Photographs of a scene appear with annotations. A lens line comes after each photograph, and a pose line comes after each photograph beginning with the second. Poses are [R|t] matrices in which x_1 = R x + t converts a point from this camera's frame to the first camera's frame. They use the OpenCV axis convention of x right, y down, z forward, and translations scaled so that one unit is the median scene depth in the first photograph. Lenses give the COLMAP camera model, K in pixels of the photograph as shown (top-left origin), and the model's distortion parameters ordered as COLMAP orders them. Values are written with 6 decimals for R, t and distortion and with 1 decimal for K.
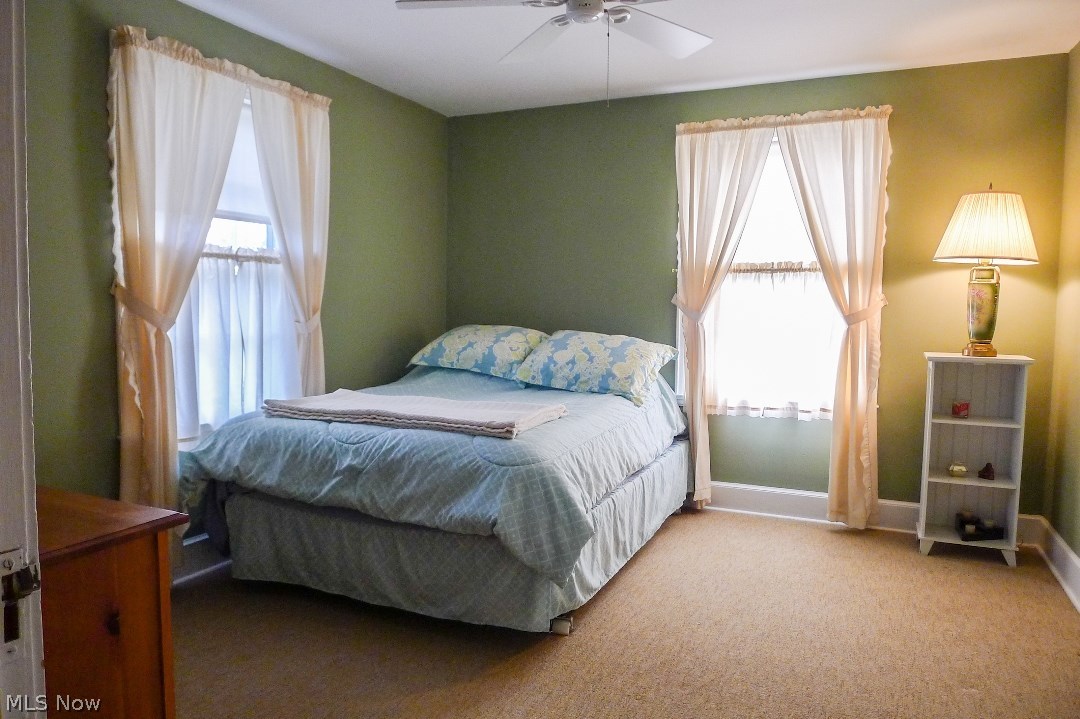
lens RADIAL K [[716.2, 0, 542.3], [0, 716.2, 358.5], [0, 0, 1]] dist [-0.050716, -0.004073]
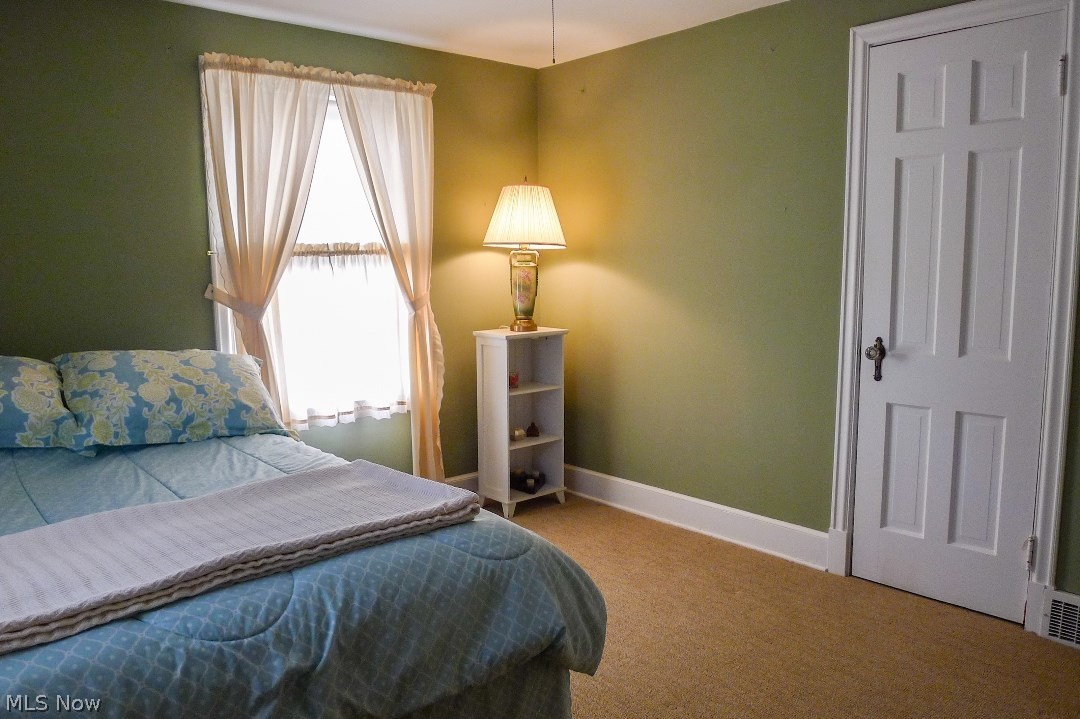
lens RADIAL K [[769.1, 0, 541.1], [0, 769.1, 362.4], [0, 0, 1]] dist [-0.049420, 0.004369]
pose [[0.433434, -0.131599, 0.891525, -0.429658], [0.085235, 0.990832, 0.104819, -0.072843], [-0.897145, 0.030556, 0.440677, 0.396269]]
